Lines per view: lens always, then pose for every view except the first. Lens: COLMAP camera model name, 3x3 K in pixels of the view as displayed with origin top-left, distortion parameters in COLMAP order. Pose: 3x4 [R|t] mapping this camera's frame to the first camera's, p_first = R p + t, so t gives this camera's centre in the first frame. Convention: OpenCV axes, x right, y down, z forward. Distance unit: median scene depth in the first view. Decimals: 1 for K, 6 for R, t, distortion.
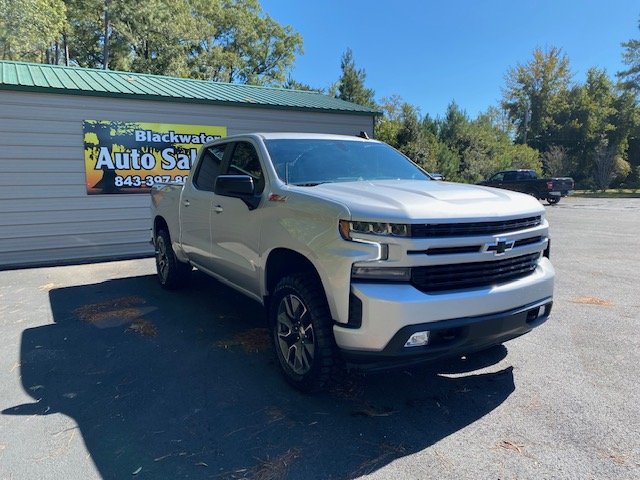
lens RADIAL K [[481.2, 0, 314.7], [0, 481.2, 243.2], [0, 0, 1]] dist [0.012872, -0.015405]
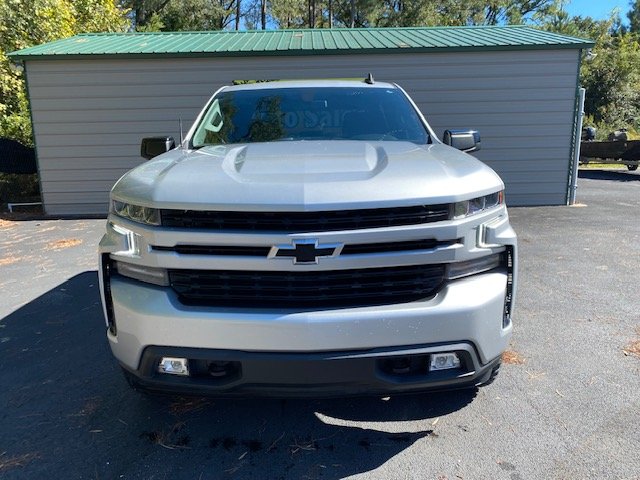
lens RADIAL K [[484.2, 0, 319.8], [0, 484.2, 238.2], [0, 0, 1]] dist [0.013895, -0.001198]
pose [[0.866511, 0.093320, -0.490357, 0.225192], [-0.053492, 0.994072, 0.094657, -0.022810], [0.496284, -0.055791, 0.866366, 0.144900]]
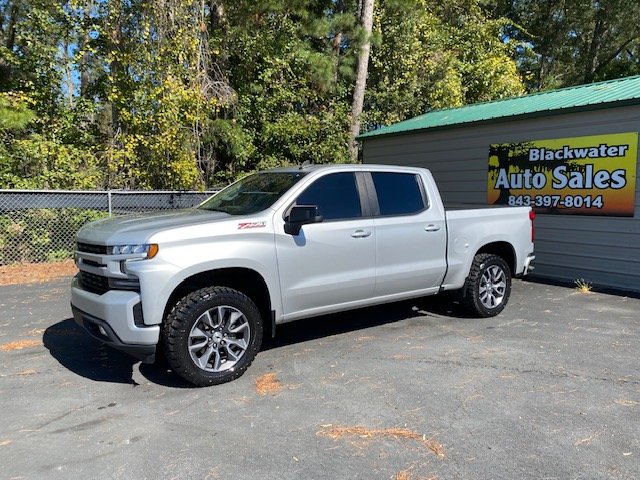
lens RADIAL K [[484.2, 0, 319.8], [0, 484.2, 238.2], [0, 0, 1]] dist [0.013895, -0.001198]
pose [[0.087181, 0.106066, -0.990530, 0.586545], [-0.135038, 0.986396, 0.093738, -0.089601], [0.986998, 0.125587, 0.100318, 0.494042]]
